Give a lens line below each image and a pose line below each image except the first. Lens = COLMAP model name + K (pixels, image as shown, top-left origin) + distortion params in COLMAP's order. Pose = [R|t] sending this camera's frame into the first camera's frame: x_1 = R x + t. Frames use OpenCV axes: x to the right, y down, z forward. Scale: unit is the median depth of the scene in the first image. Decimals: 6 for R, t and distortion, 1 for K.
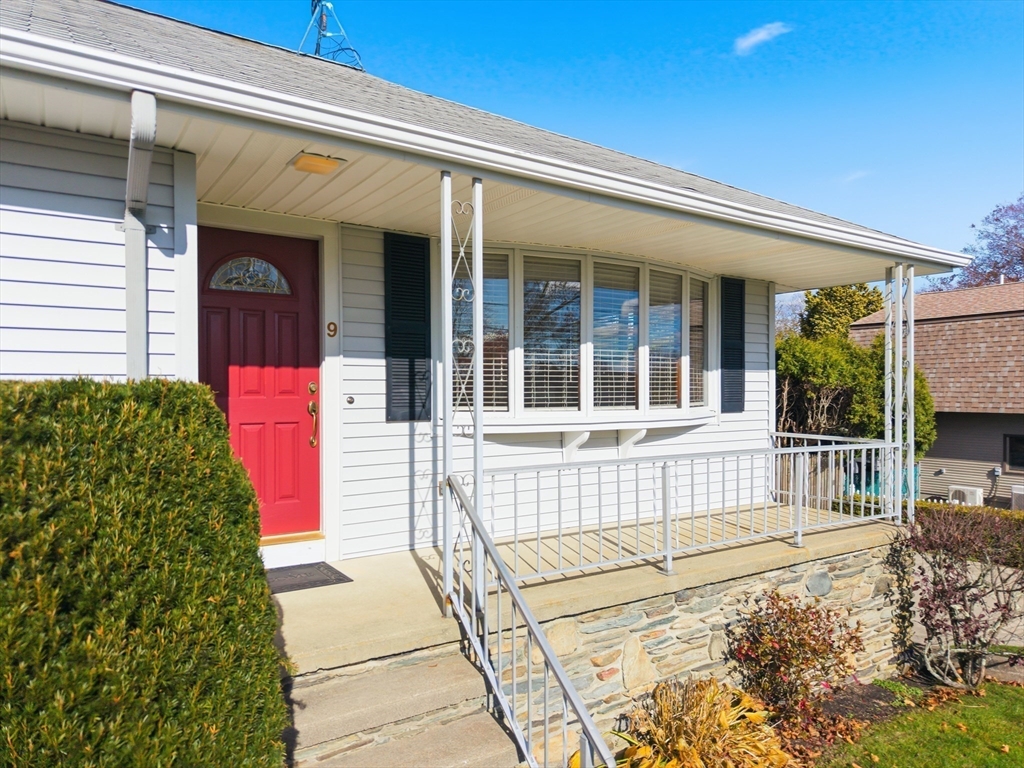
lens RADIAL K [[685.6, 0, 507.1], [0, 685.6, 390.8], [0, 0, 1]] dist [0.029239, -0.031028]
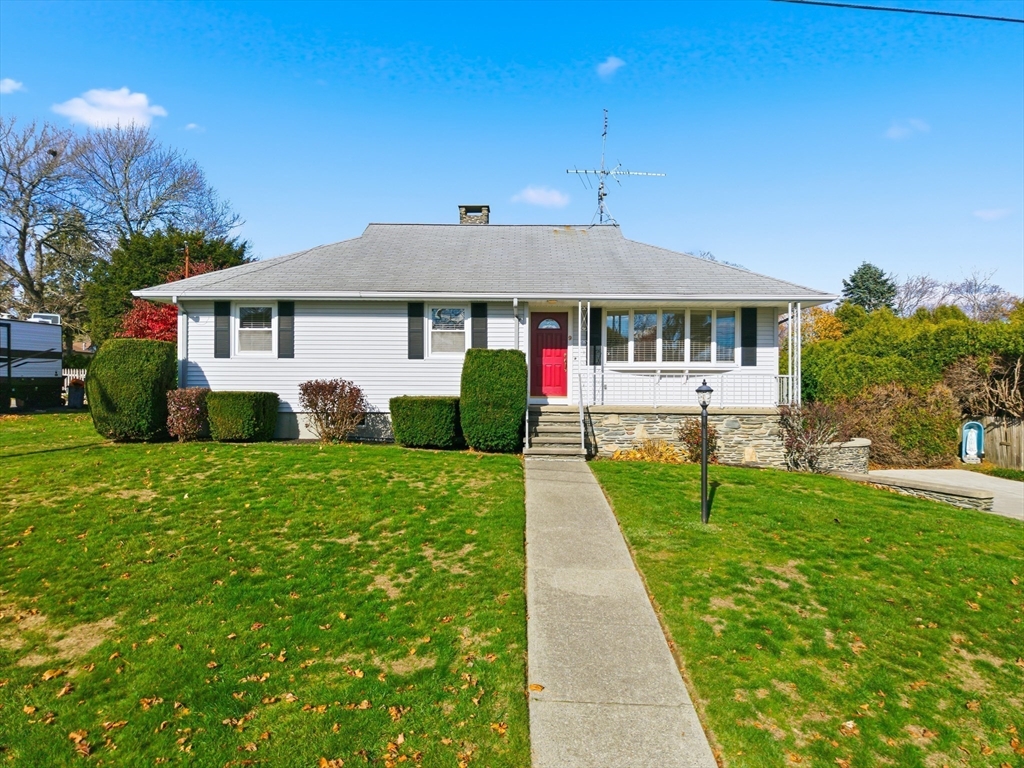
lens RADIAL K [[685.6, 0, 514.2], [0, 685.6, 383.8], [0, 0, 1]] dist [0.029239, -0.031028]
pose [[0.820918, 0.009504, -0.570967, 1.385865], [-0.006230, 0.999951, 0.007686, 0.109154], [0.571012, -0.002752, 0.820937, -1.860936]]
